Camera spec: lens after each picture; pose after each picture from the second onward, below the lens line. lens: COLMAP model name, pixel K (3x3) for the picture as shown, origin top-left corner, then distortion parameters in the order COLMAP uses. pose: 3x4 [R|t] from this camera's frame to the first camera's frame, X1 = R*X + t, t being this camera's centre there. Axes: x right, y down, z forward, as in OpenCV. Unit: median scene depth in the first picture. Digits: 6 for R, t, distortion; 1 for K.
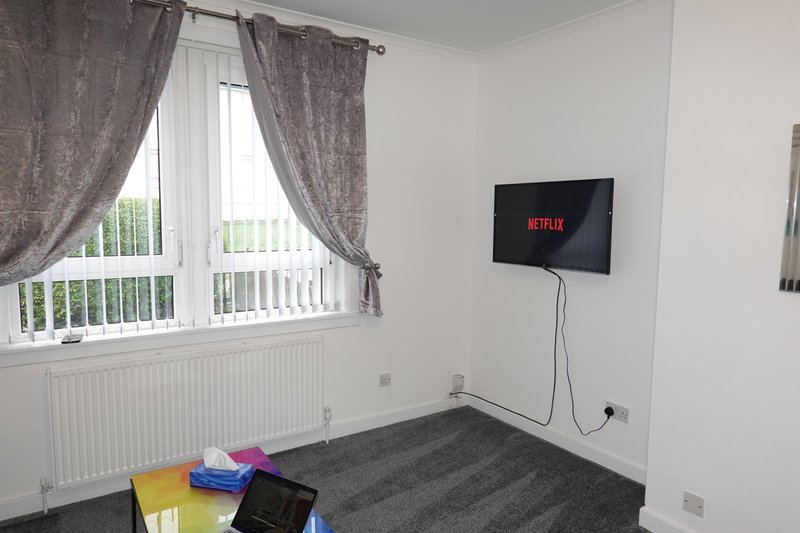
lens RADIAL K [[536.3, 0, 400.0], [0, 536.3, 266.5], [0, 0, 1]] dist [0.003293, 0.003404]
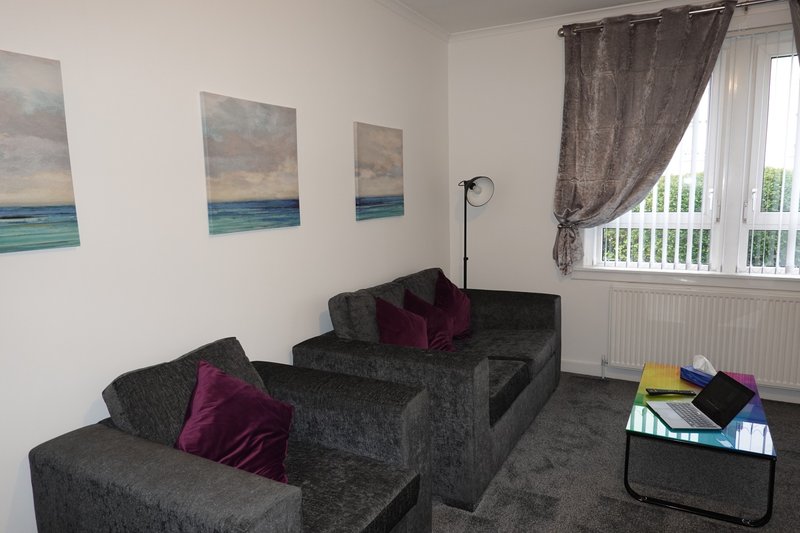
lens RADIAL K [[536.3, 0, 400.0], [0, 536.3, 266.5], [0, 0, 1]] dist [0.003293, 0.003404]
pose [[0.472089, 0.102026, -0.875627, 0.314798], [-0.058464, 0.994717, 0.084381, 0.037754], [0.879610, 0.011358, 0.475559, -0.201376]]
